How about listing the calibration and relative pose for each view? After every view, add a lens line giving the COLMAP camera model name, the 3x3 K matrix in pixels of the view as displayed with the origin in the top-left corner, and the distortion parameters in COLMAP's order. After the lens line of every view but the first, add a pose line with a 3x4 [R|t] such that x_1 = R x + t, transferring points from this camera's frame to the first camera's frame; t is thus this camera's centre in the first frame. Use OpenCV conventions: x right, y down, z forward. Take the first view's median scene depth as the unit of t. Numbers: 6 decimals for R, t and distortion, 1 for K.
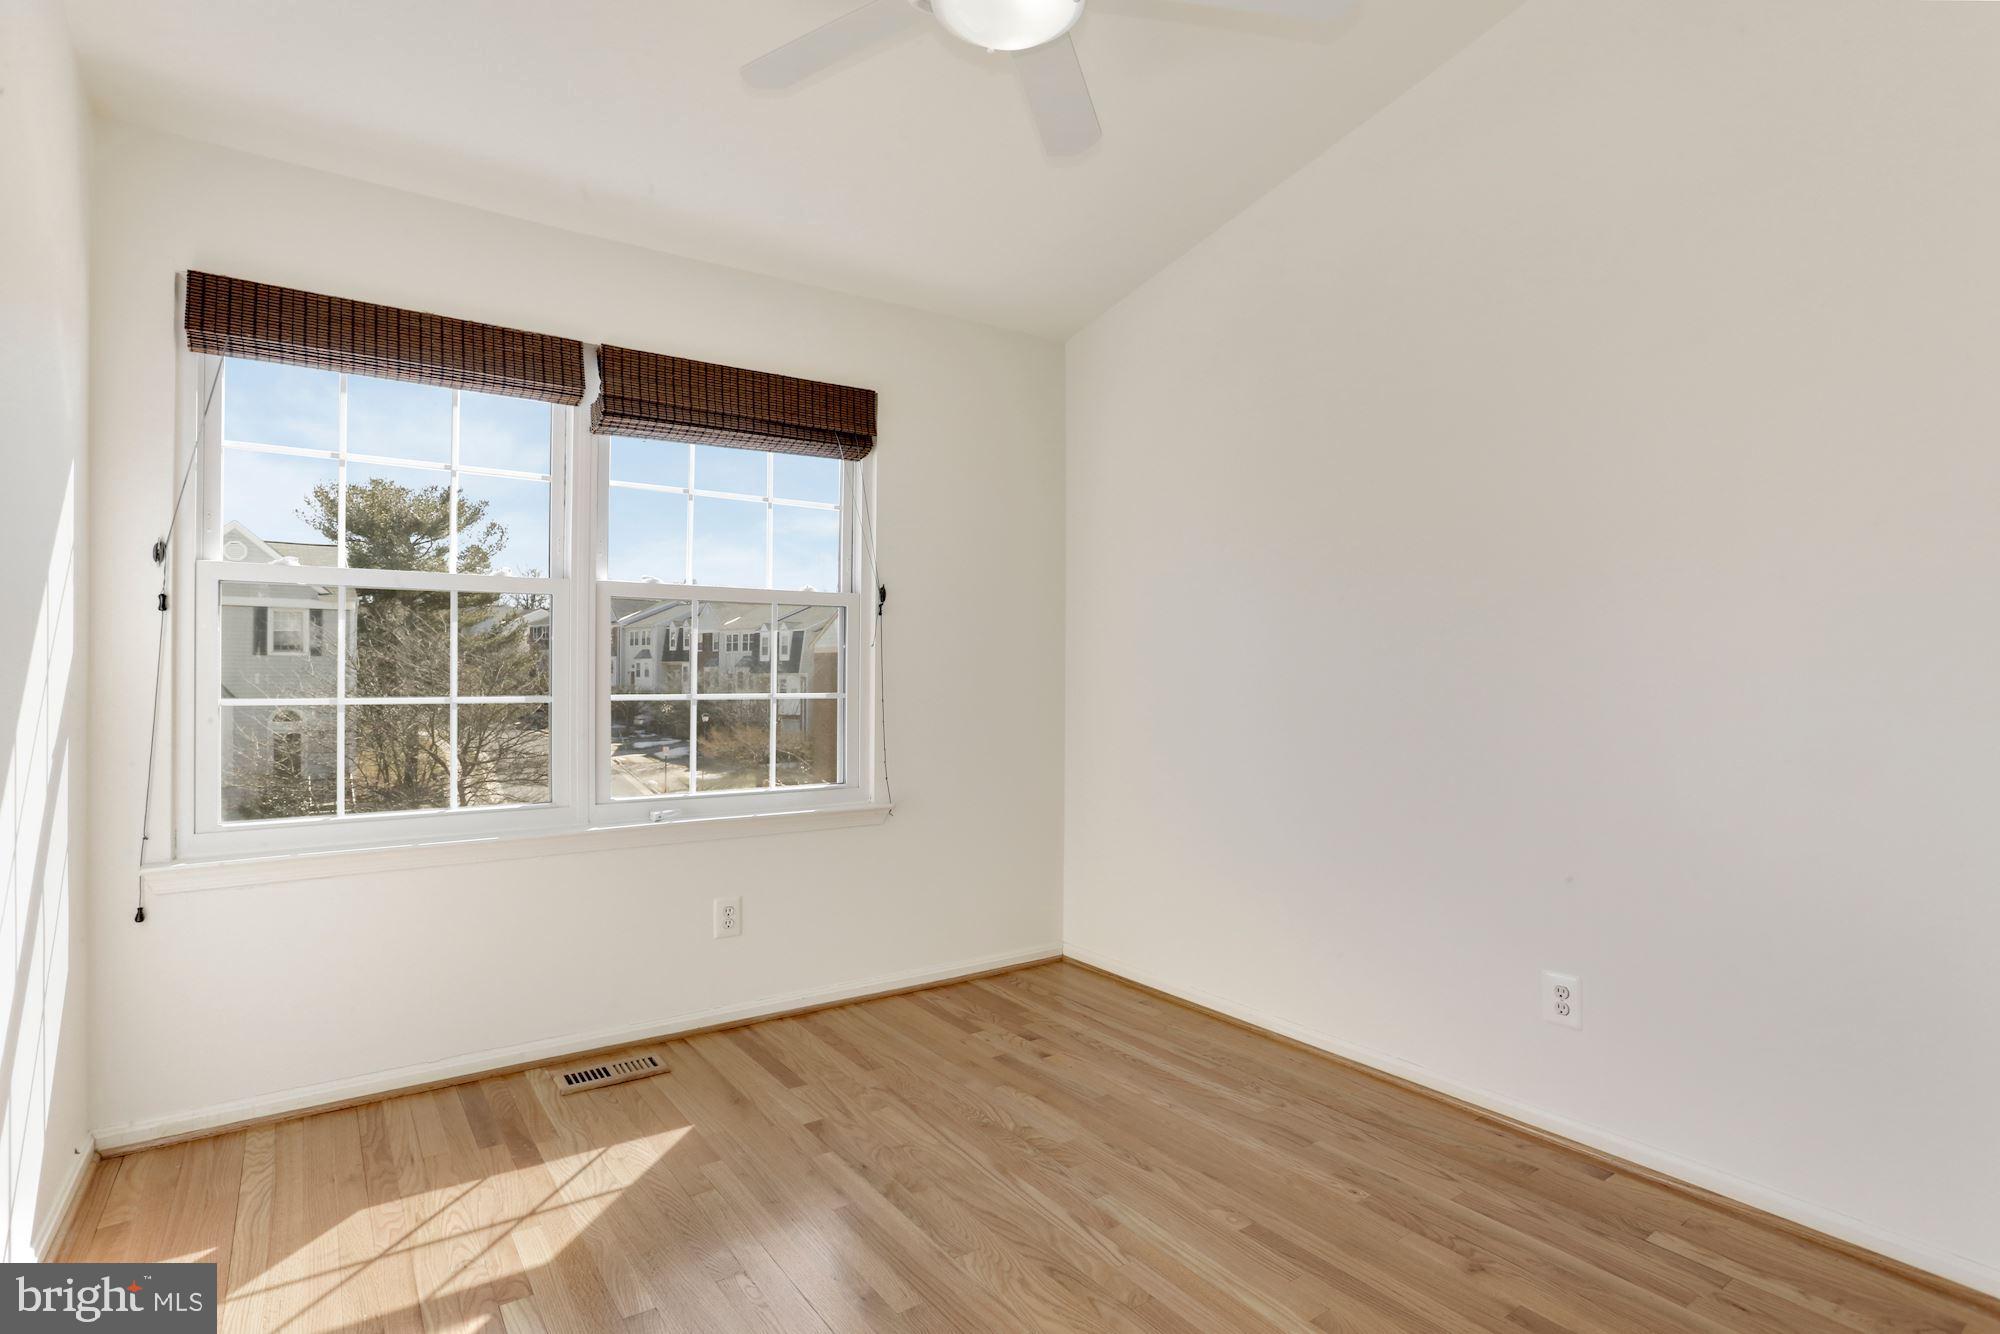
lens RADIAL K [[986.1, 0, 1005.0], [0, 986.1, 673.7], [0, 0, 1]] dist [-0.035317, 0.019837]
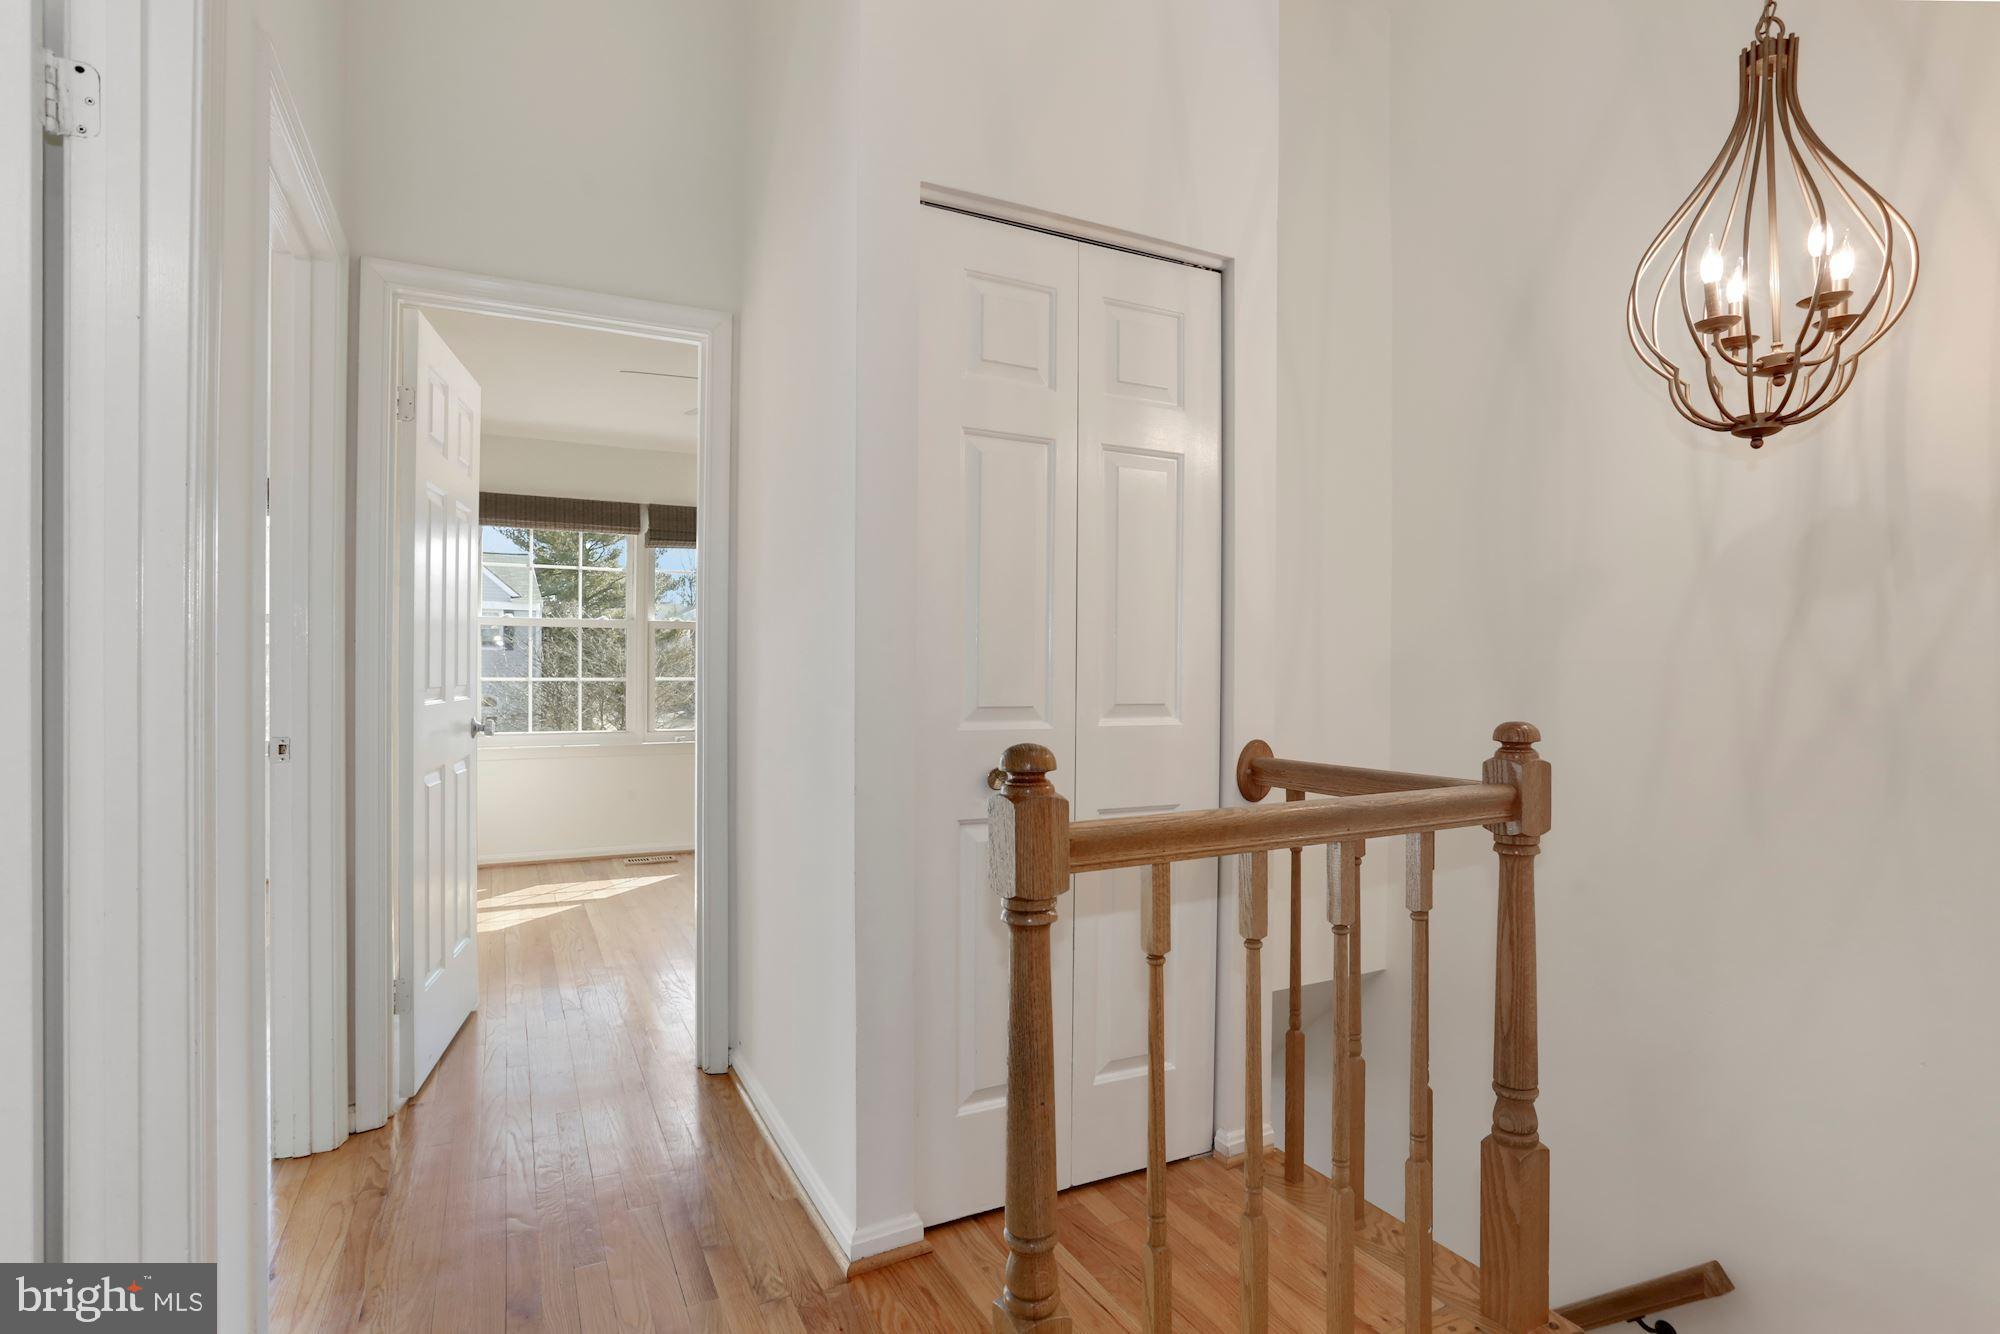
lens RADIAL K [[986.1, 0, 999.9], [0, 986.1, 668.6], [0, 0, 1]] dist [-0.035317, 0.019837]
pose [[0.988836, 0.003674, -0.148965, 0.605224], [-0.003524, 0.999993, 0.001274, -0.003288], [0.148969, -0.000734, 0.988842, -0.892430]]
